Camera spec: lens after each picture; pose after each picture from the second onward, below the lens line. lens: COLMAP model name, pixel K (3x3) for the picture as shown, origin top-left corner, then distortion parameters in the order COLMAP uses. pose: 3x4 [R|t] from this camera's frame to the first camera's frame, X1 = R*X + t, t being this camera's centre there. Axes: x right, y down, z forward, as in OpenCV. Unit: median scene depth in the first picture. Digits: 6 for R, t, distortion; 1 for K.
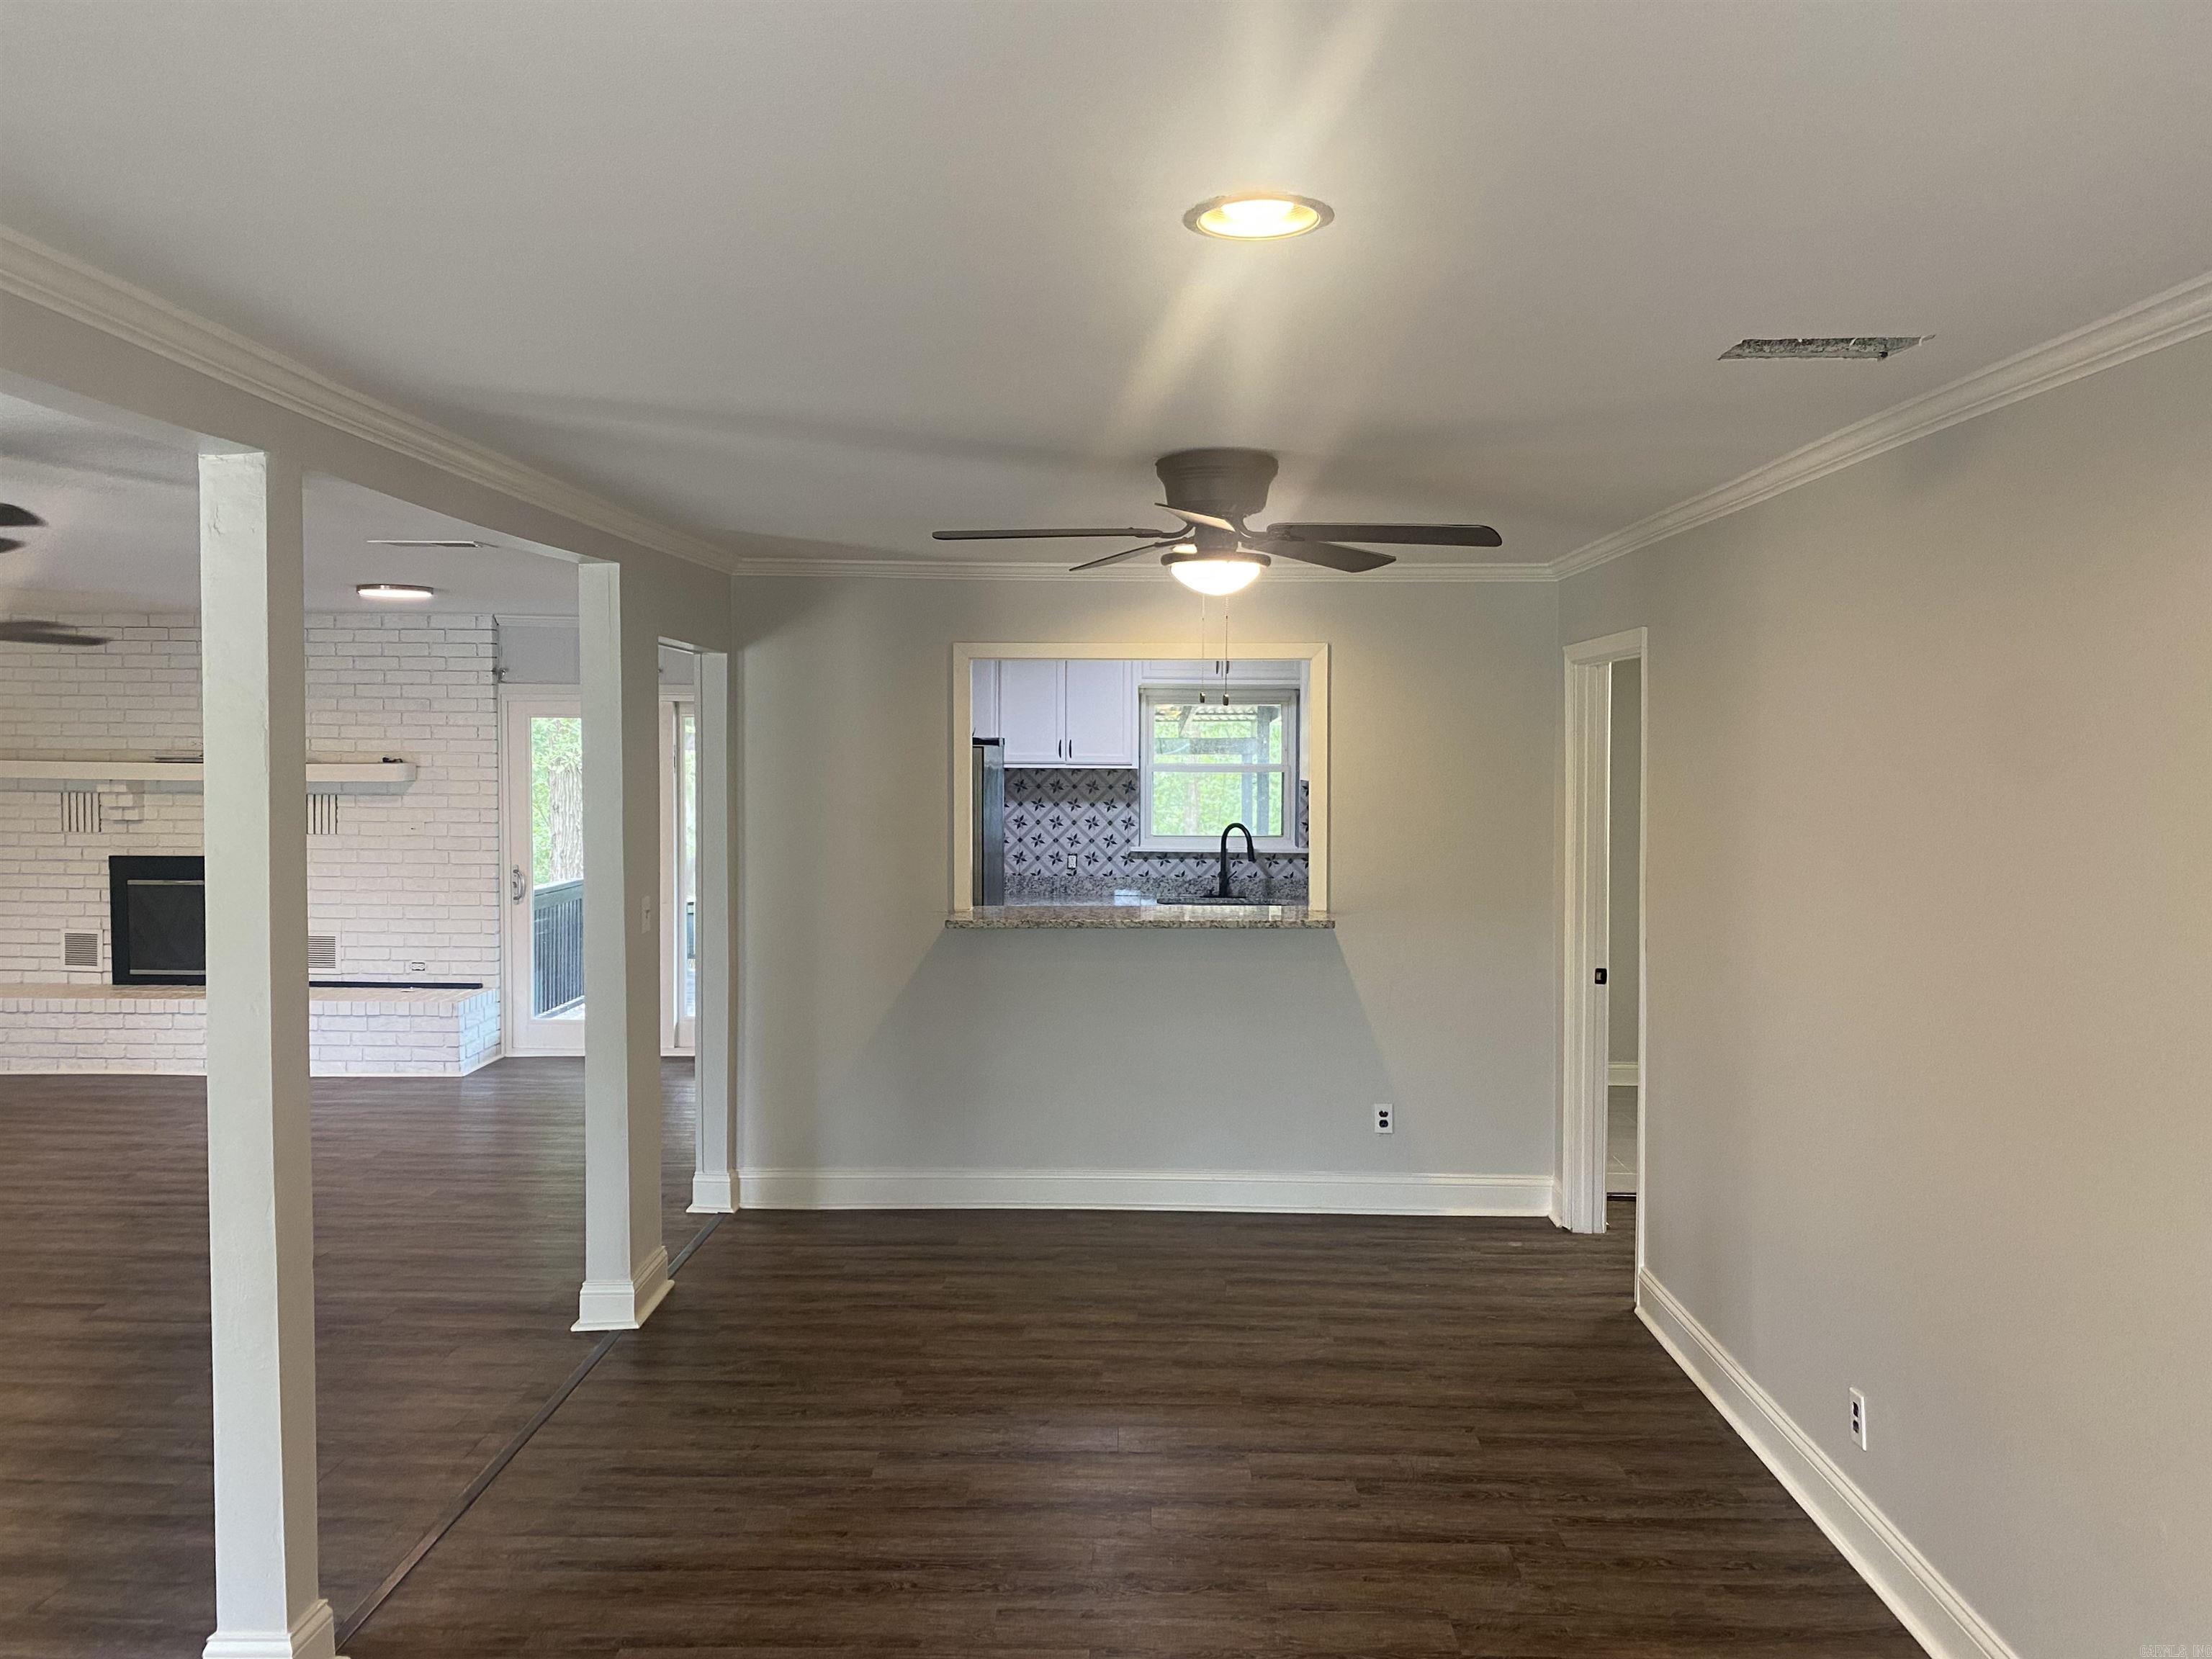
lens RADIAL K [[1664.9, 0, 1107.9], [0, 1664.9, 825.6], [0, 0, 1]] dist [0.004314, -0.001468]
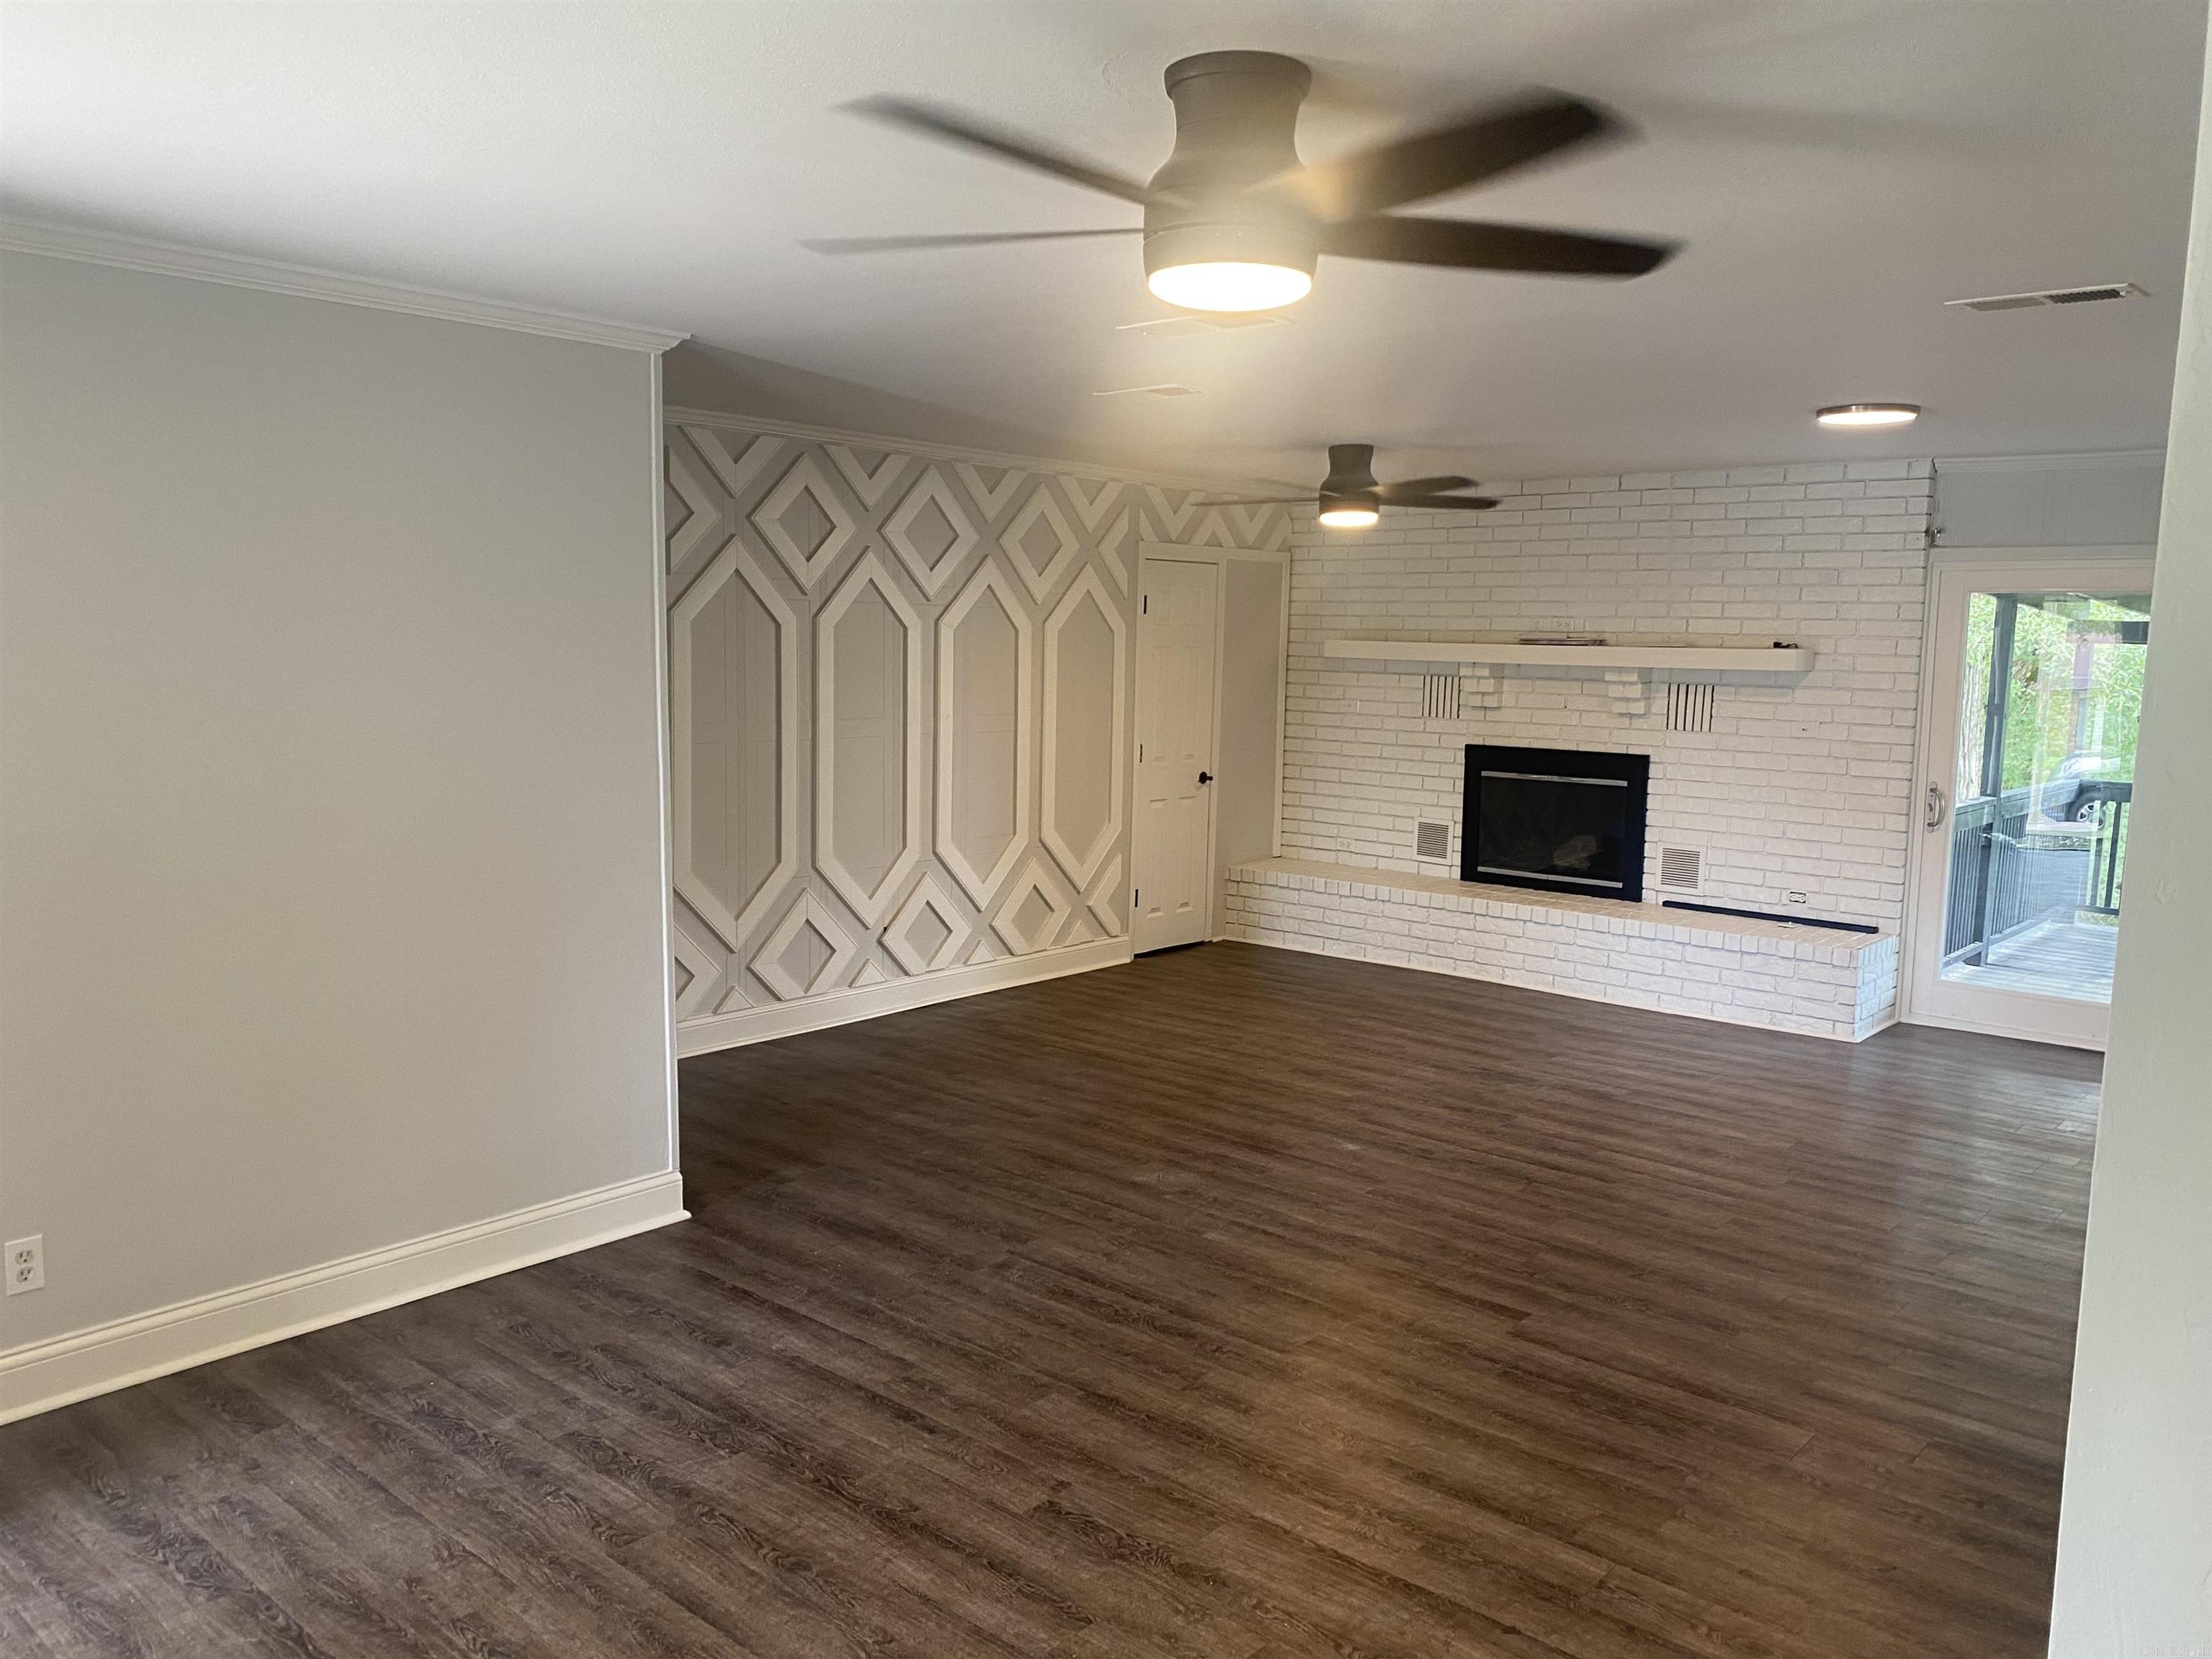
lens RADIAL K [[1664.9, 0, 1106.0], [0, 1664.9, 834.1], [0, 0, 1]] dist [0.004314, -0.001468]
pose [[0.762156, 0.085331, -0.641746, -0.148628], [-0.045010, 0.995861, 0.078961, 0.003766], [0.645827, -0.031296, 0.762842, 0.152505]]
